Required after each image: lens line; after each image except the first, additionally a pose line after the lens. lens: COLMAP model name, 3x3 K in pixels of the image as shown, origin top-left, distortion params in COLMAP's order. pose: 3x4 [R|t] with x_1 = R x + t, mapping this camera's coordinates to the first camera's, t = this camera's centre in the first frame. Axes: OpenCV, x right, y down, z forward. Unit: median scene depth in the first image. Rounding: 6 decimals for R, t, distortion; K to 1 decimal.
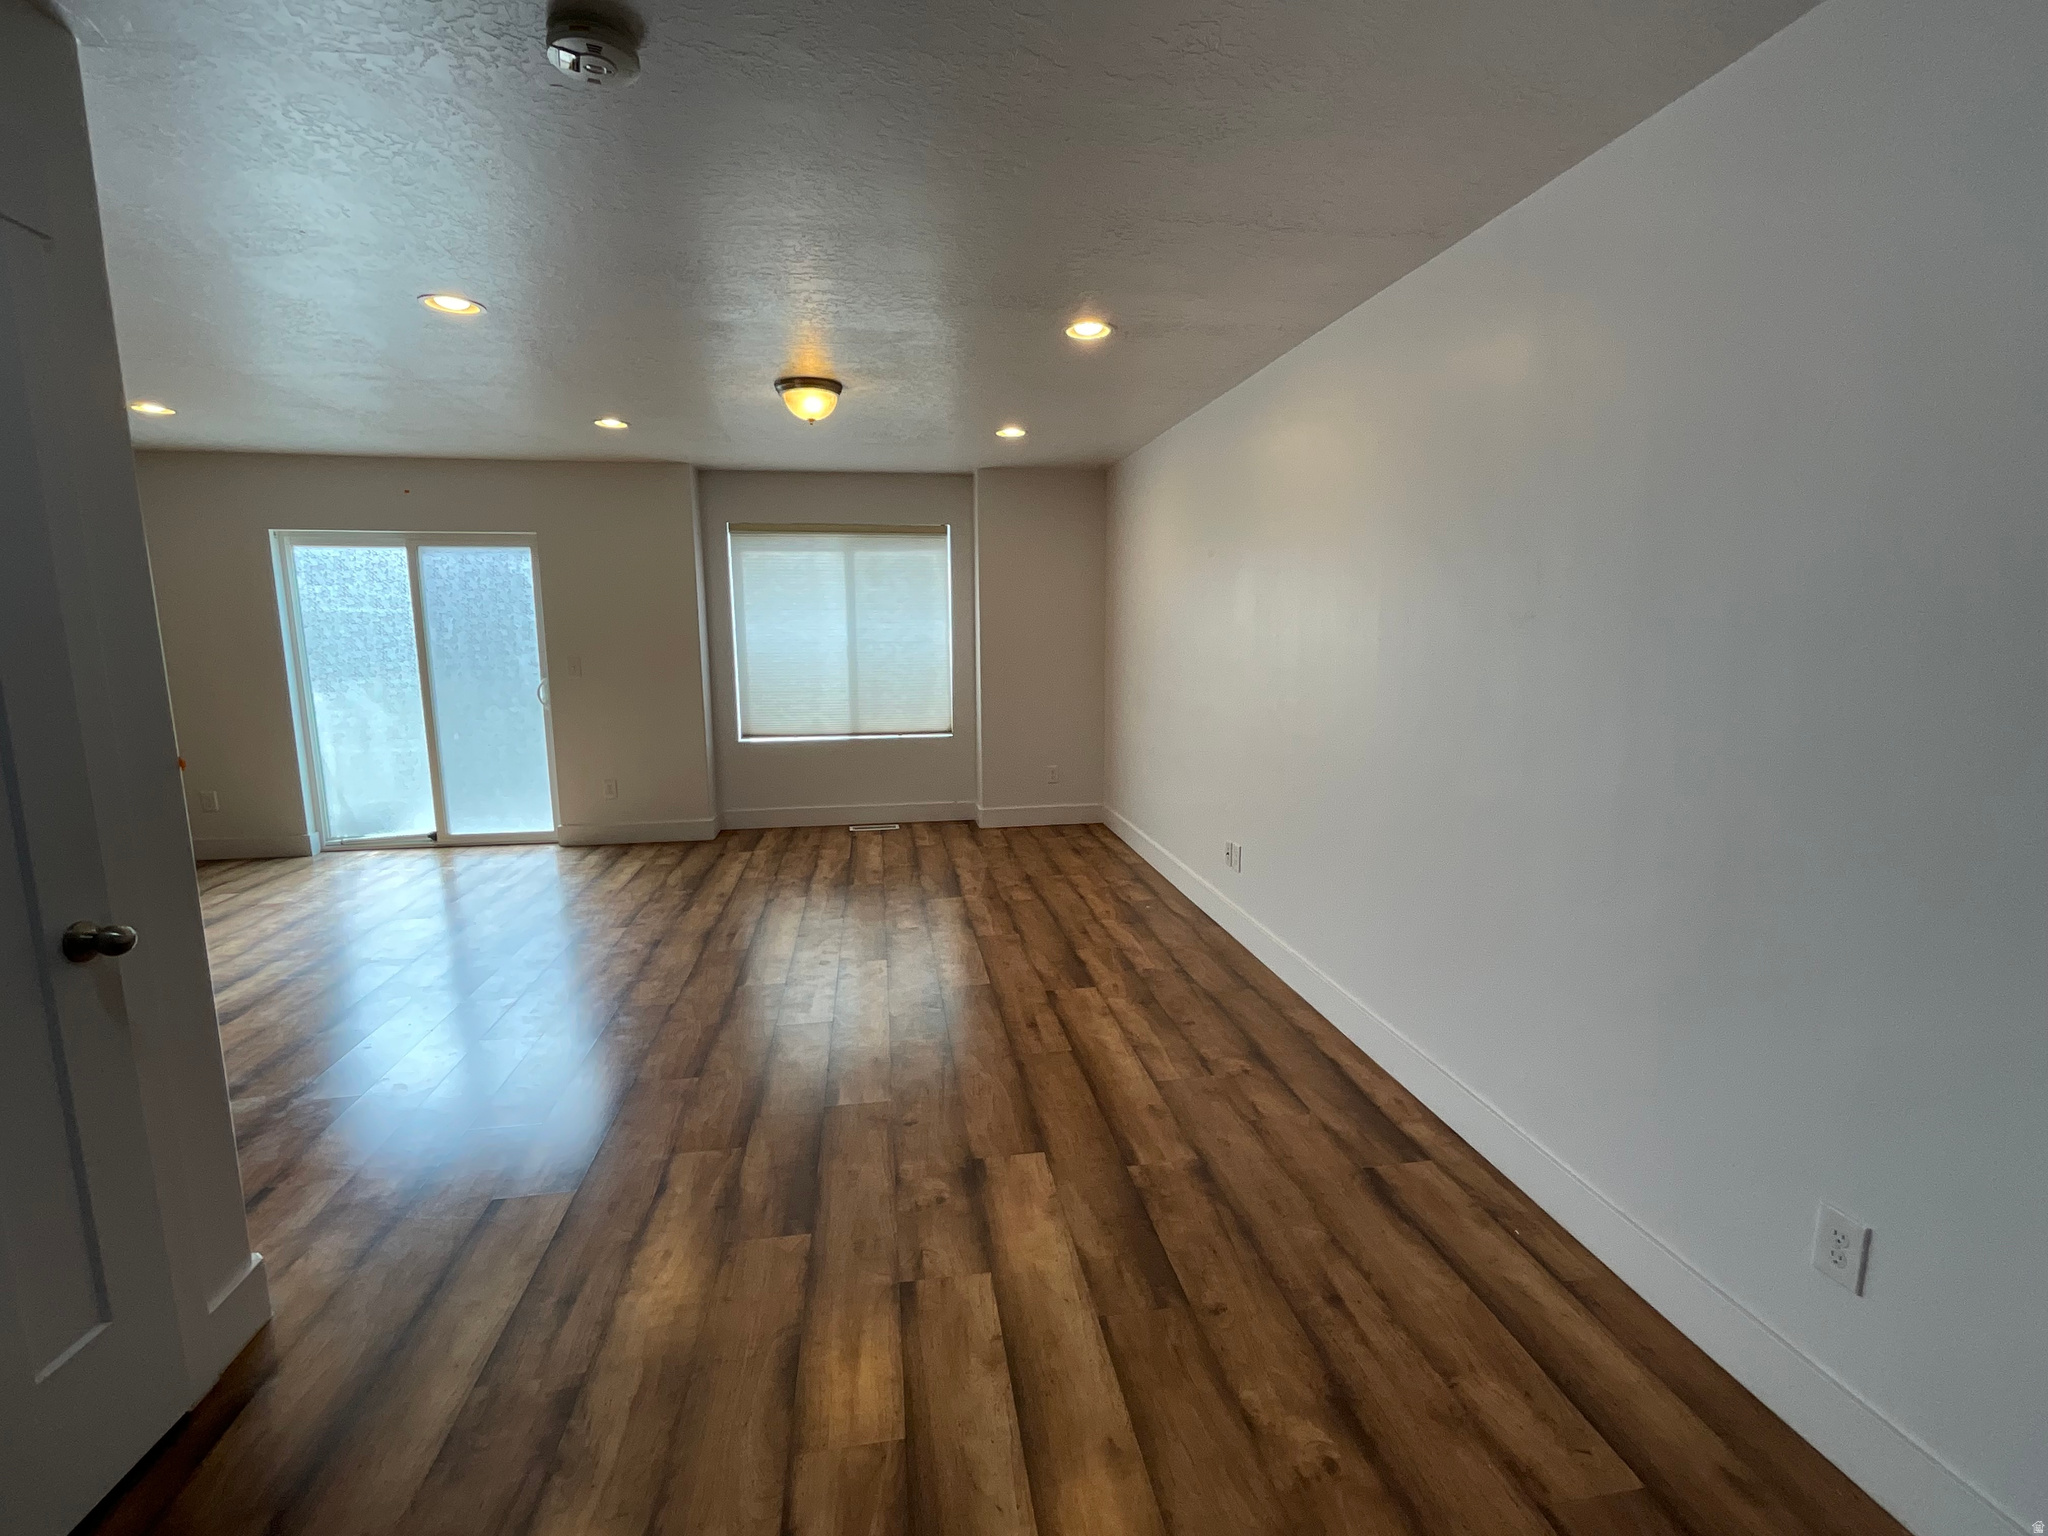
lens RADIAL K [[930.6, 0, 1028.5], [0, 930.6, 768.0], [0, 0, 1]] dist [-0.003234, 0.002081]
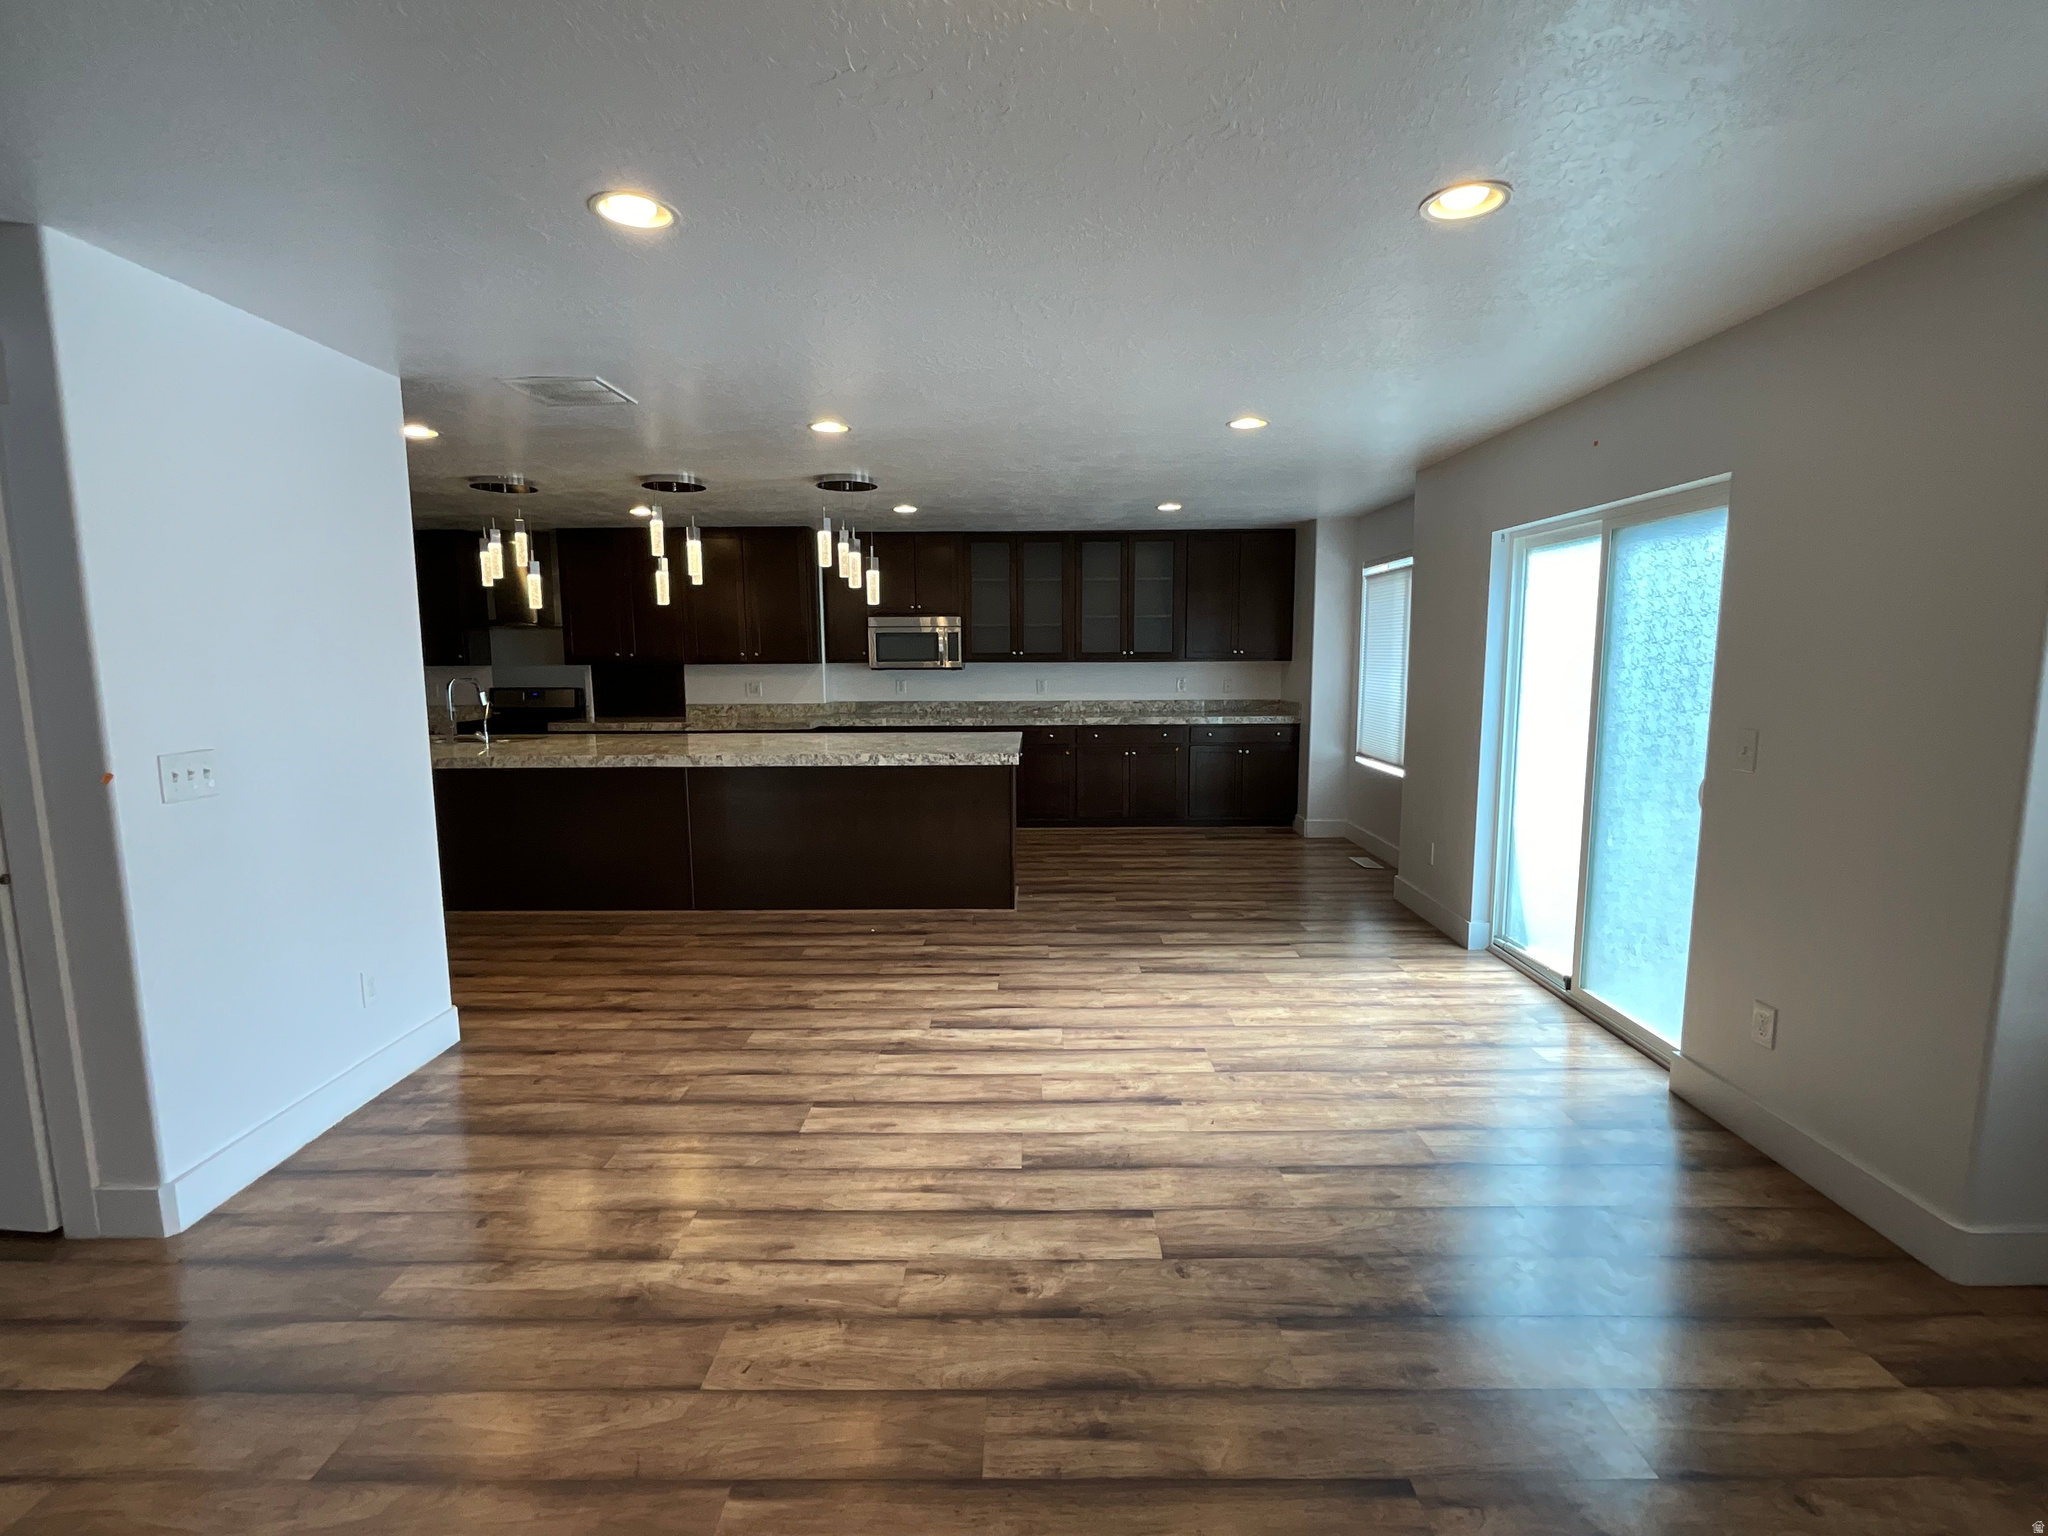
lens RADIAL K [[930.6, 0, 1026.1], [0, 930.6, 762.8], [0, 0, 1]] dist [-0.003234, 0.002081]
pose [[-0.164507, 0.122981, -0.978679, 0.034109], [-0.147166, 0.978032, 0.147637, -0.119032], [0.975336, 0.168315, -0.142794, 0.722533]]
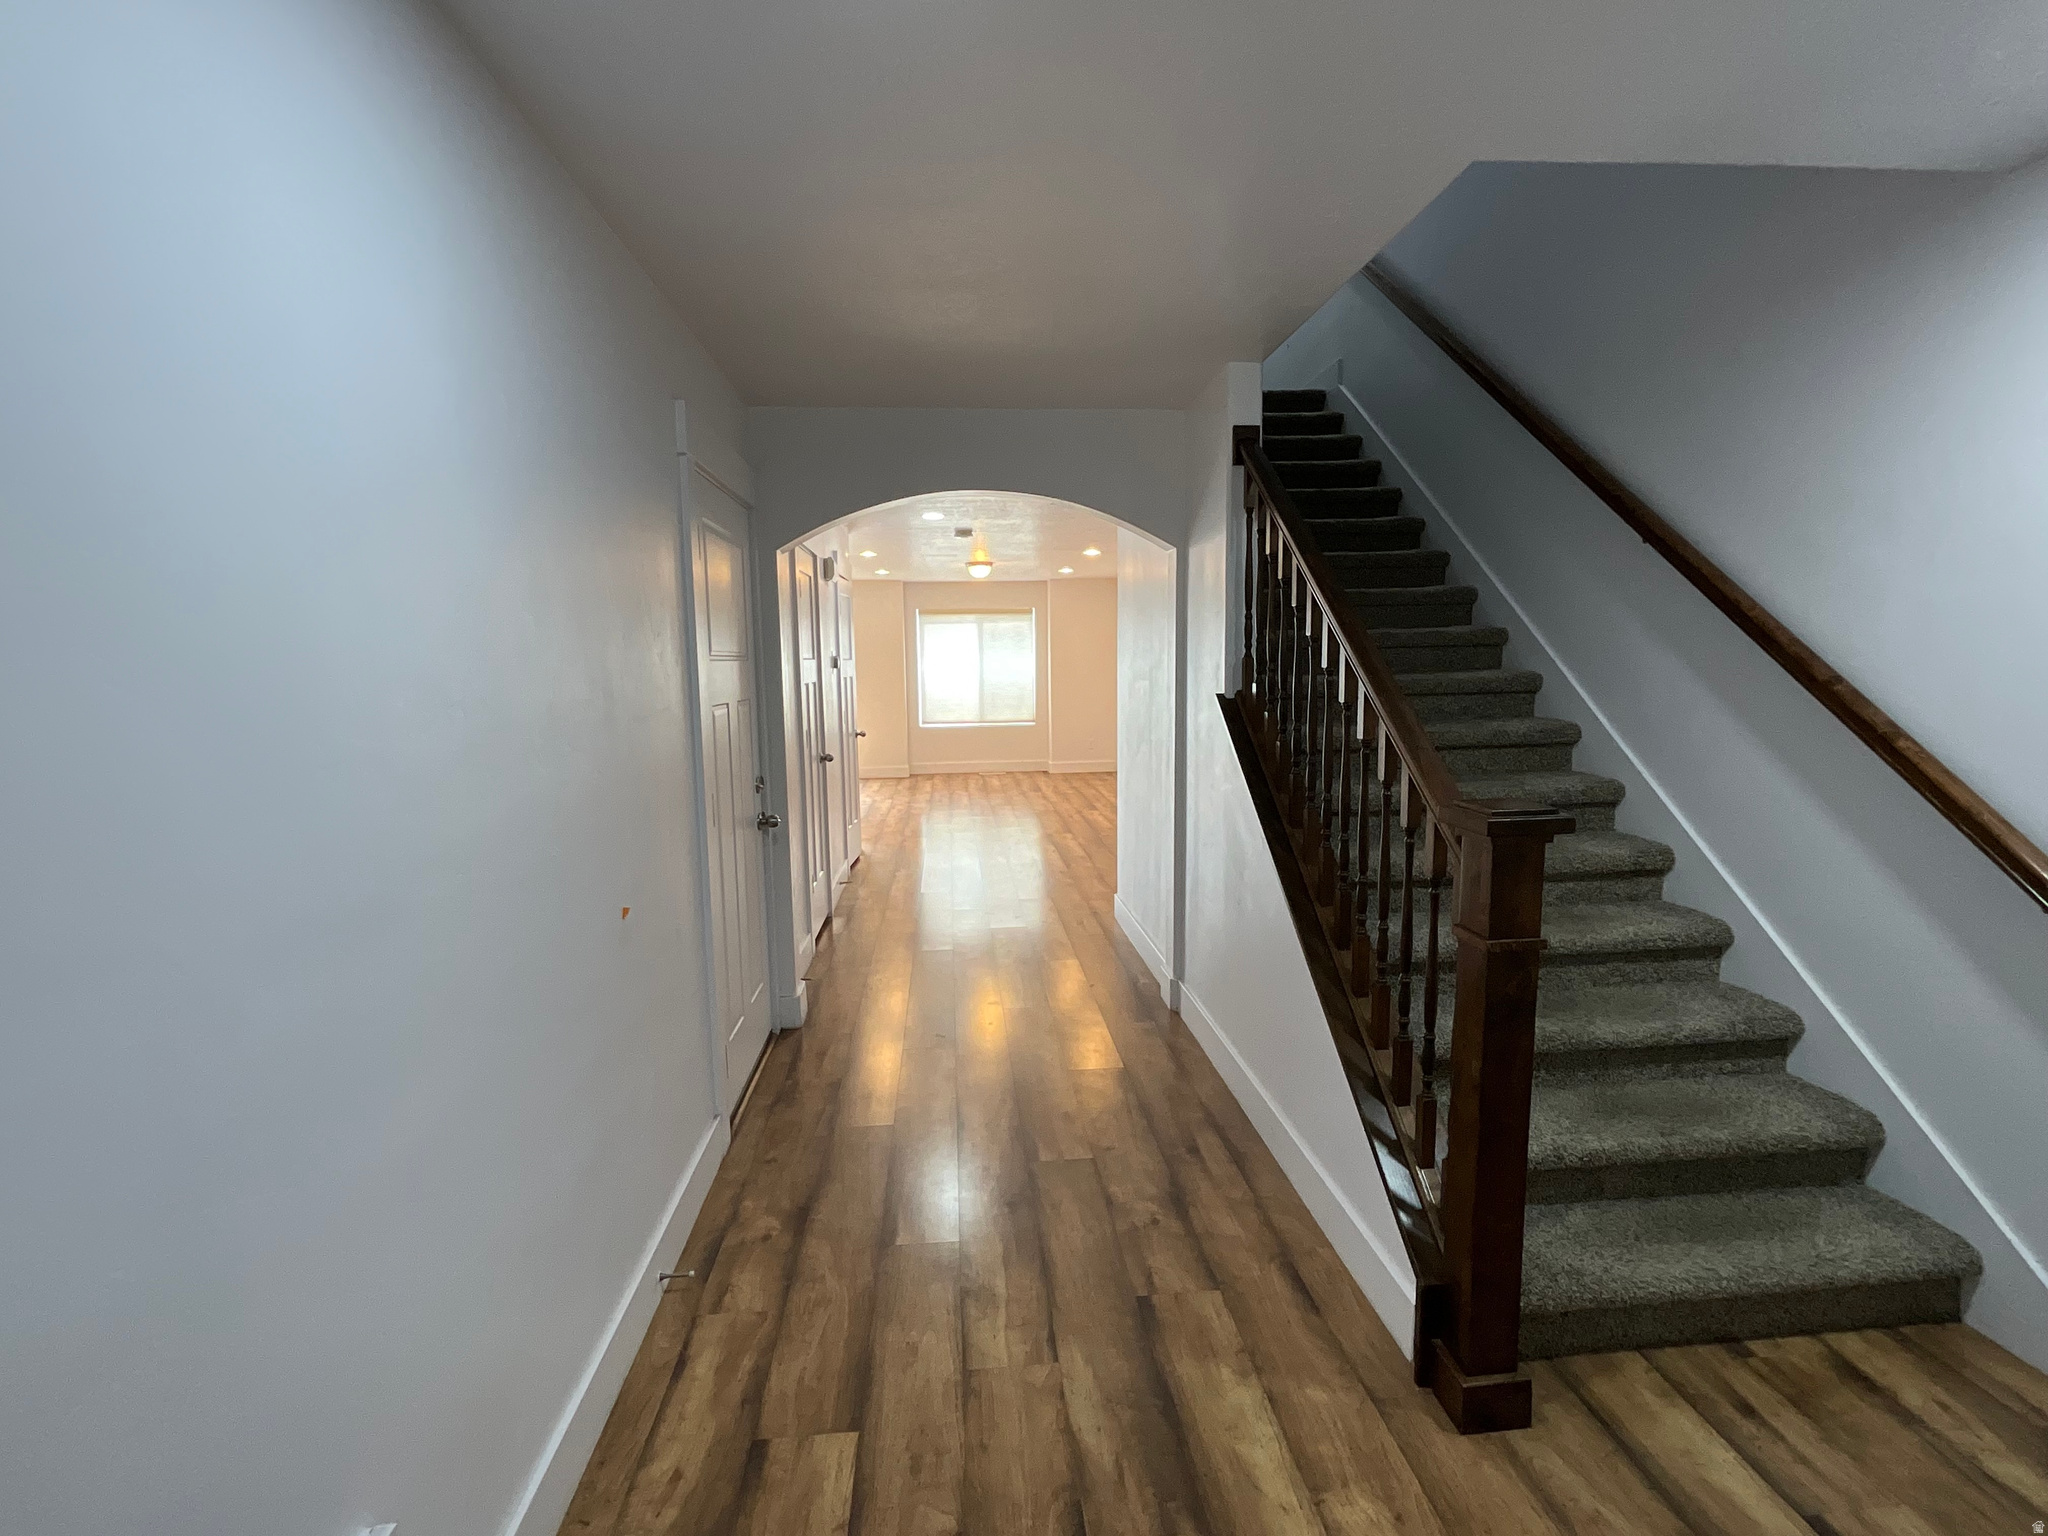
lens RADIAL K [[930.6, 0, 1022.7], [0, 930.6, 776.6], [0, 0, 1]] dist [-0.003234, 0.002081]
pose [[0.996732, 0.001316, -0.080771, 0.046200], [-0.003591, 0.999600, -0.028035, 0.135884], [0.080702, 0.028234, 0.996338, -0.916299]]
